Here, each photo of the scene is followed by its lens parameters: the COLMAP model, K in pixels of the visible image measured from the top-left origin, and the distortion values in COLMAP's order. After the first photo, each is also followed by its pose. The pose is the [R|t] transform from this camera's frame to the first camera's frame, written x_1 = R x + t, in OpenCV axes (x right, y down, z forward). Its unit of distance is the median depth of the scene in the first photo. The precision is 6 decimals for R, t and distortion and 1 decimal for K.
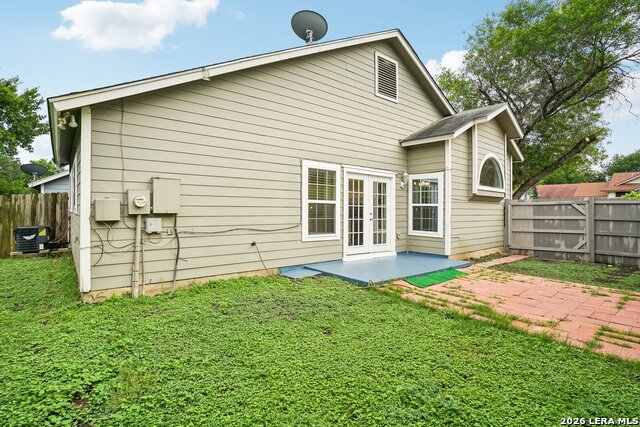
lens RADIAL K [[320.4, 0, 319.9], [0, 320.4, 209.6], [0, 0, 1]] dist [0.001295, 0.004015]
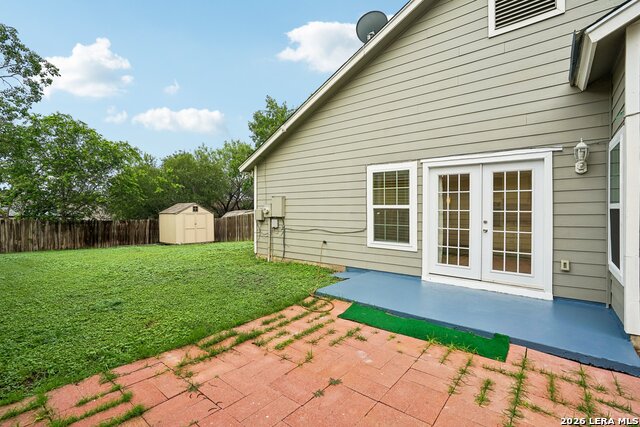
lens RADIAL K [[292.3, 0, 321.5], [0, 292.3, 216.0], [0, 0, 1]] dist [-0.011182, 0.006640]
pose [[0.210398, 0.009044, -0.977574, 0.776666], [-0.000483, 0.999958, 0.009147, -0.005730], [0.977616, -0.001453, 0.210394, 0.630417]]
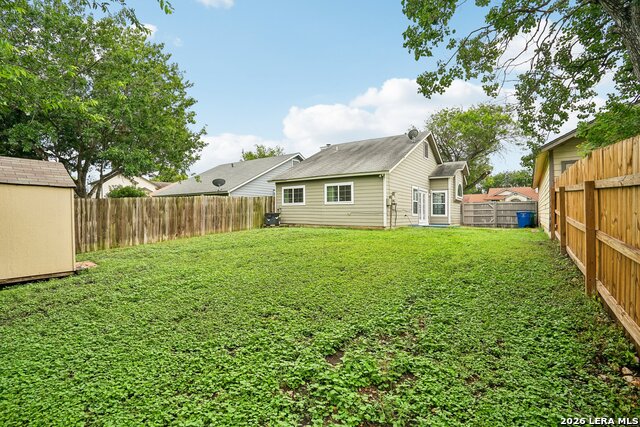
lens RADIAL K [[292.3, 0, 326.8], [0, 292.3, 213.0], [0, 0, 1]] dist [-0.011182, 0.006640]
pose [[0.966391, -0.001342, 0.257073, -1.327178], [0.003038, 0.999976, -0.006198, 0.083488], [-0.257059, 0.006771, 0.966372, -1.124136]]
